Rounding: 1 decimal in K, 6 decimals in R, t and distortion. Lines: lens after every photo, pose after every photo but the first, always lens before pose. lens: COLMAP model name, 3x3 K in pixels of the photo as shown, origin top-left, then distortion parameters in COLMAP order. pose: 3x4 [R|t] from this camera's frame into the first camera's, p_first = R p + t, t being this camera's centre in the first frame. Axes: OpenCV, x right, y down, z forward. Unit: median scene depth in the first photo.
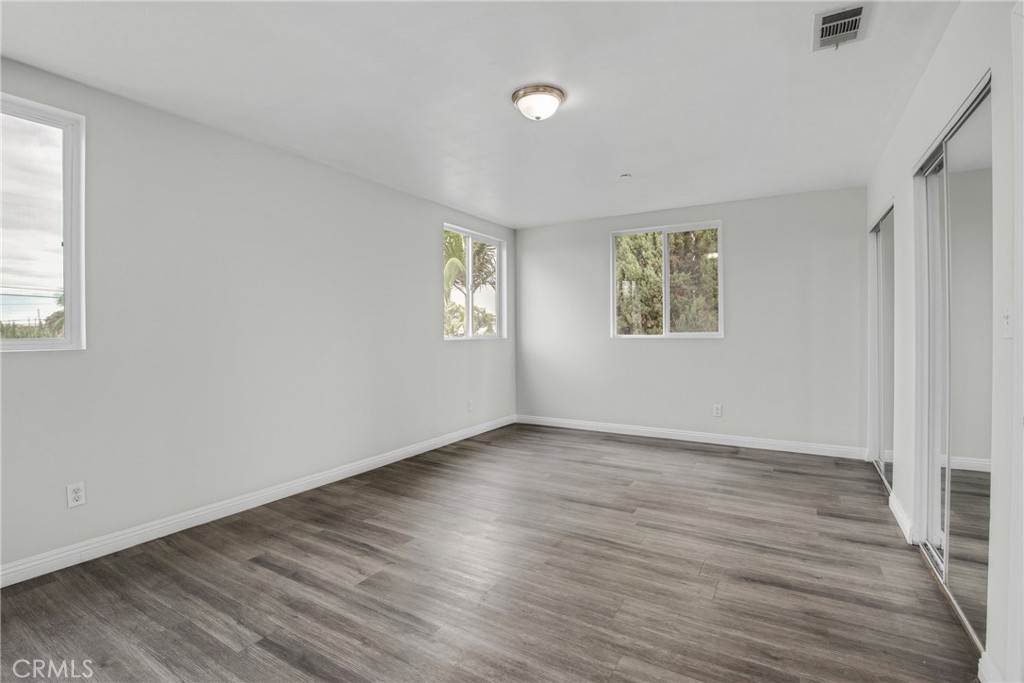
lens RADIAL K [[478.7, 0, 511.2], [0, 478.7, 338.0], [0, 0, 1]] dist [-0.034998, 0.009239]
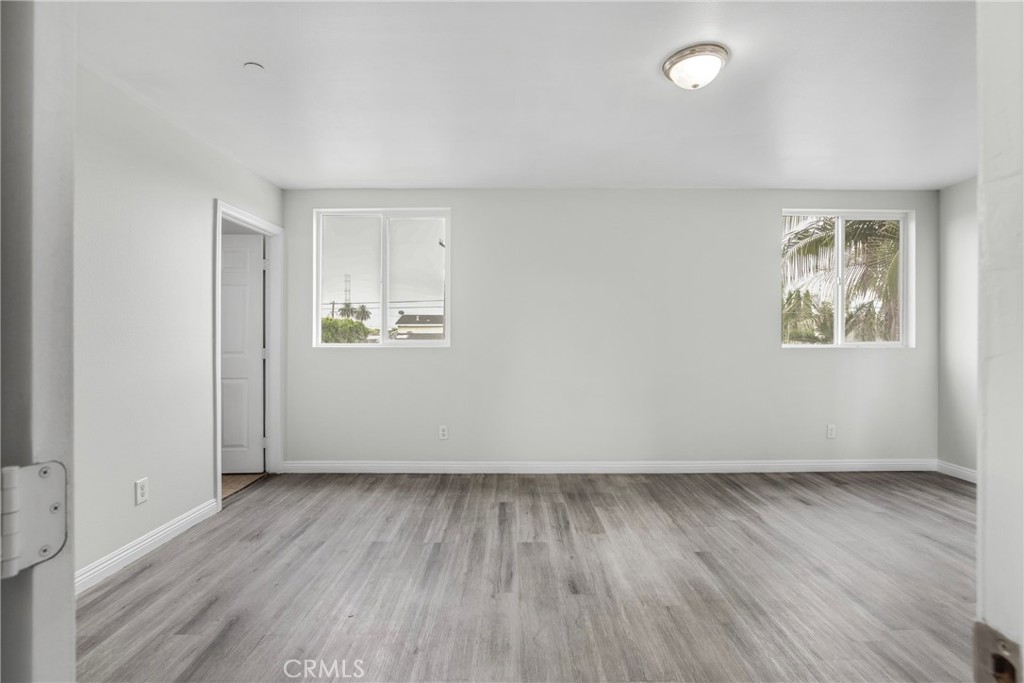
lens RADIAL K [[478.7, 0, 511.2], [0, 478.7, 338.0], [0, 0, 1]] dist [-0.034998, 0.009239]
pose [[0.511125, 0.006694, -0.859480, 0.613855], [-0.015345, 0.999881, -0.001338, -0.006623], [0.859369, 0.013873, 0.511167, 0.290099]]
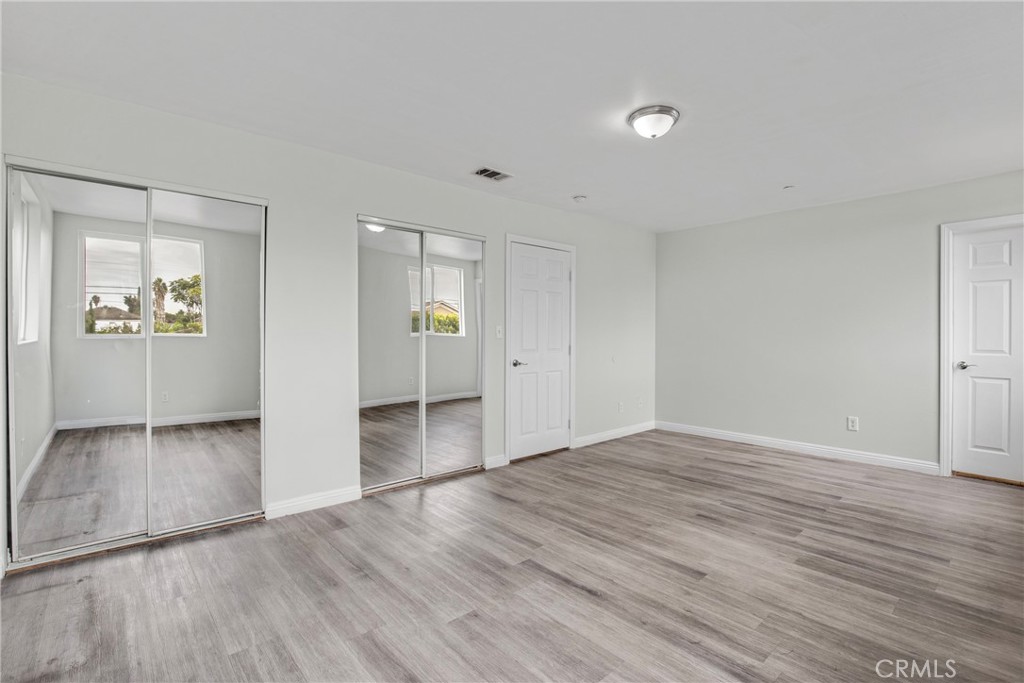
lens RADIAL K [[464.0, 0, 515.8], [0, 464.0, 330.1], [0, 0, 1]] dist [-0.052090, 0.018297]
pose [[-0.953869, 0.004733, 0.300186, 0.044081], [0.008417, 0.999904, 0.010980, -0.043380], [-0.300106, 0.013000, -0.953817, 2.065246]]
